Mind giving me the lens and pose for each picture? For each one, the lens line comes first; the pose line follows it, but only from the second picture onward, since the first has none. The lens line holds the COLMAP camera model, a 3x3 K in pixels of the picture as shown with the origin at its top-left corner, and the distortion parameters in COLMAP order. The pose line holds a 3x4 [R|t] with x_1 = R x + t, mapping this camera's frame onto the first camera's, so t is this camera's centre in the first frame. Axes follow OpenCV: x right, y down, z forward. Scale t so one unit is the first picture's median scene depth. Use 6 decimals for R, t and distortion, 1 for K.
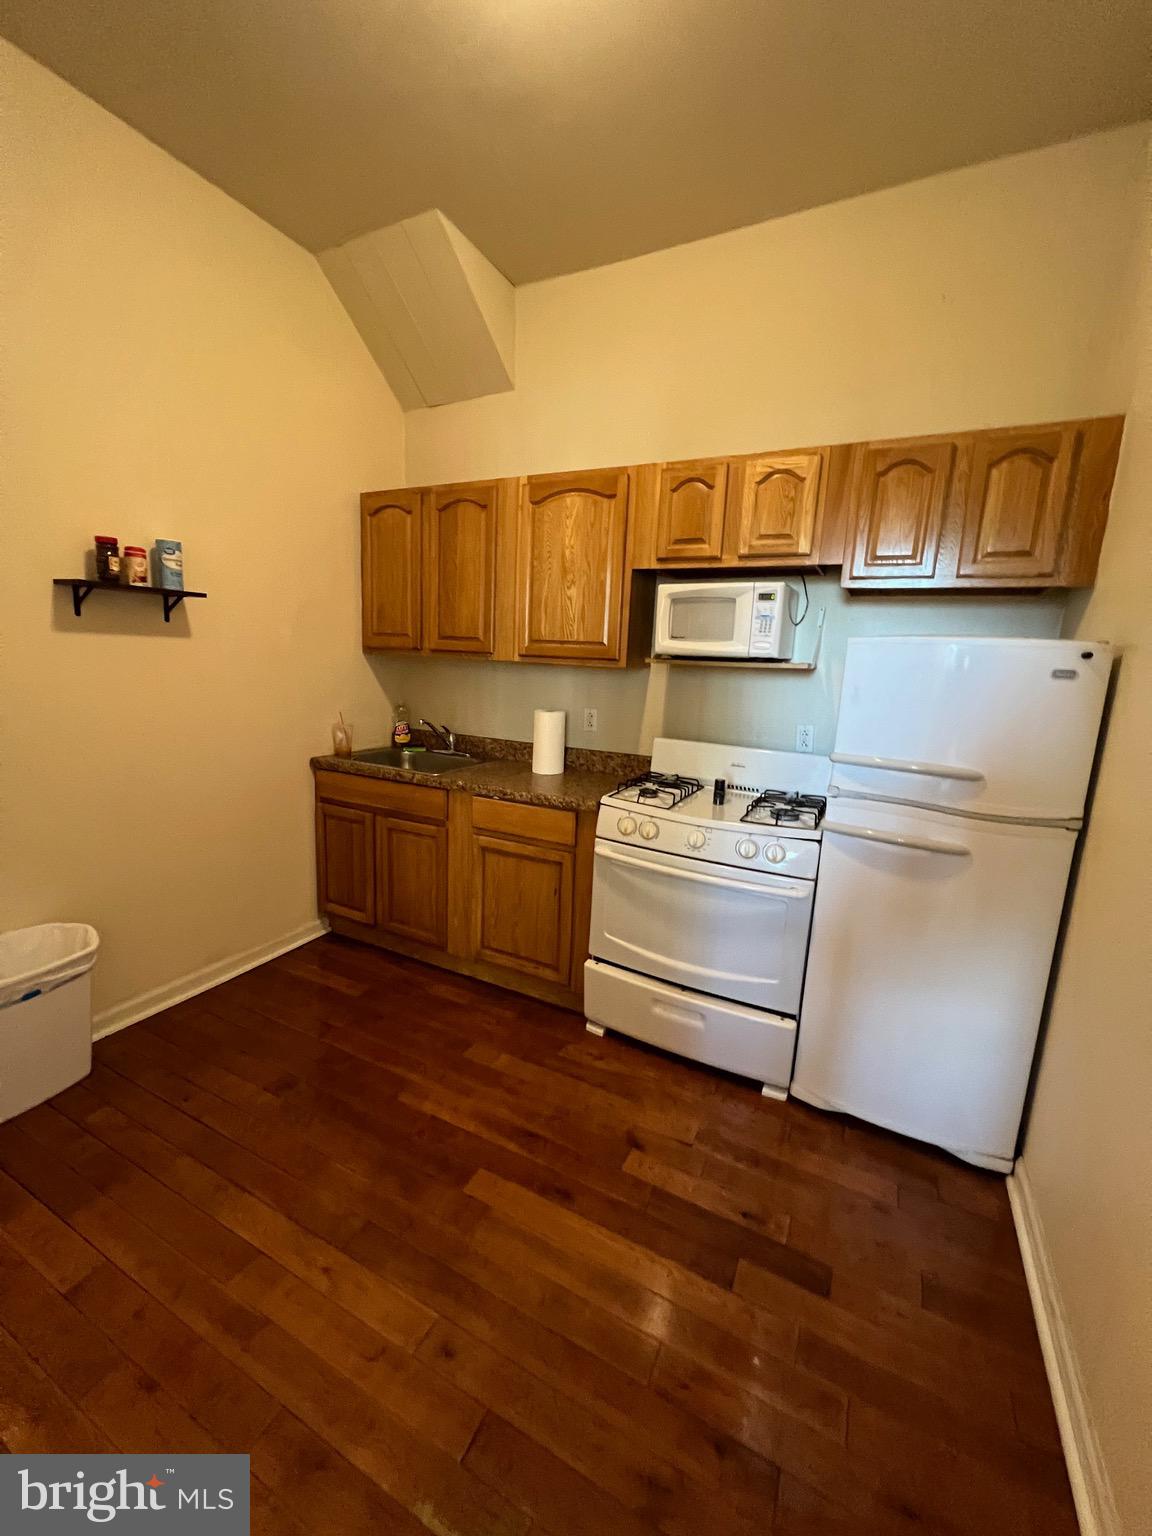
lens RADIAL K [[609.1, 0, 576.8], [0, 609.1, 765.9], [0, 0, 1]] dist [-0.004035, 0.000301]
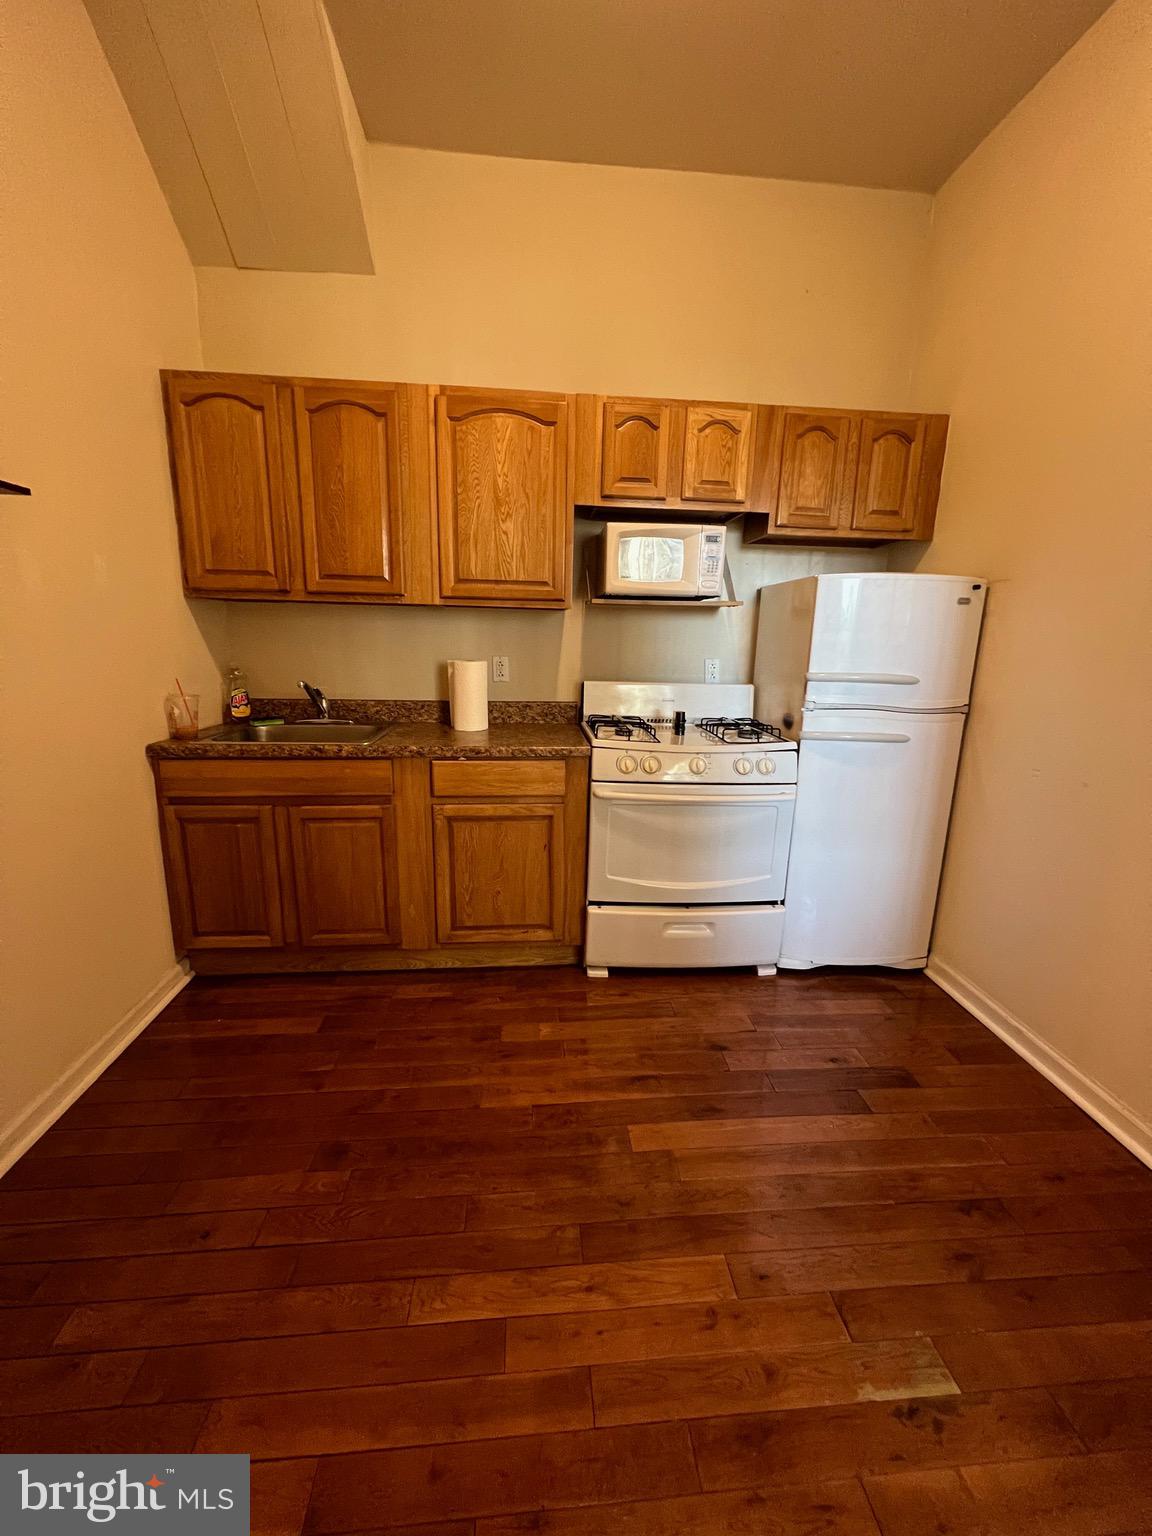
lens RADIAL K [[609.1, 0, 576.2], [0, 609.1, 765.5], [0, 0, 1]] dist [-0.004035, 0.000301]
pose [[0.851428, -0.137078, 0.506241, -0.509020], [0.108285, 0.990388, 0.086053, 0.004494], [-0.513171, -0.018450, 0.858088, 0.181729]]
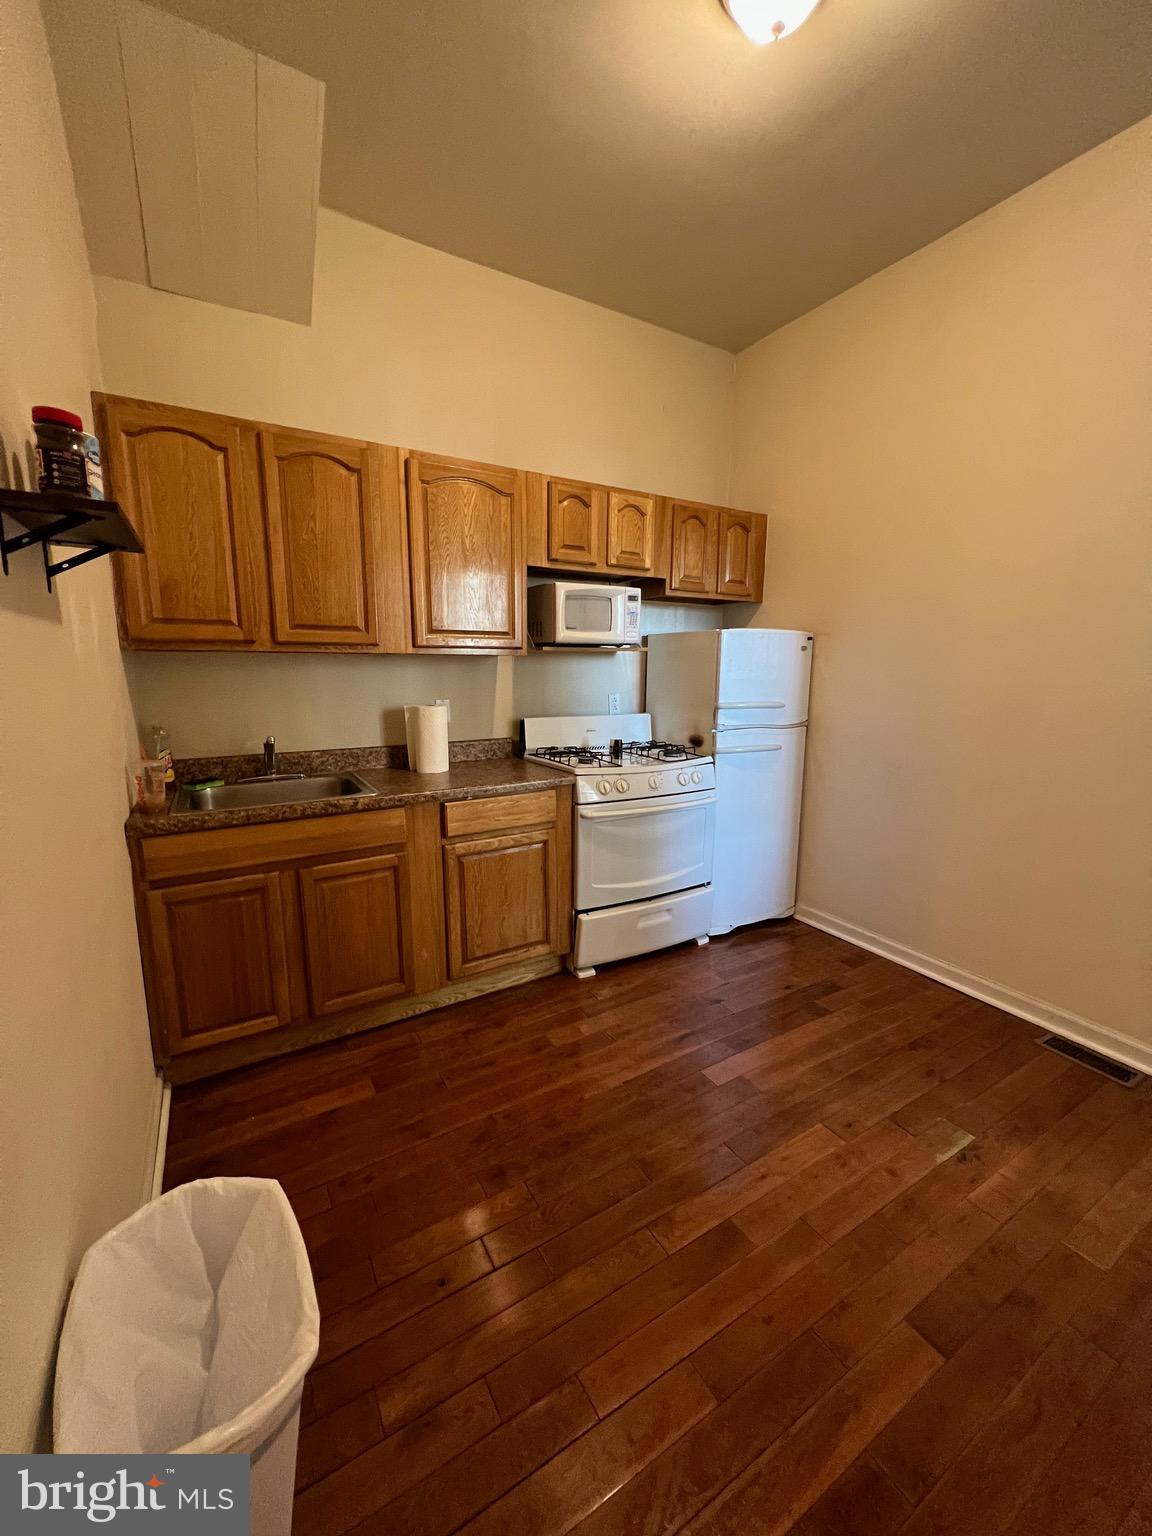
lens RADIAL K [[609.1, 0, 575.5], [0, 609.1, 766.4], [0, 0, 1]] dist [-0.004035, 0.000301]
pose [[0.534113, -0.182695, 0.825437, -0.938884], [0.168108, 0.979825, 0.108089, -0.080886], [-0.828531, 0.081031, 0.554049, 0.391916]]
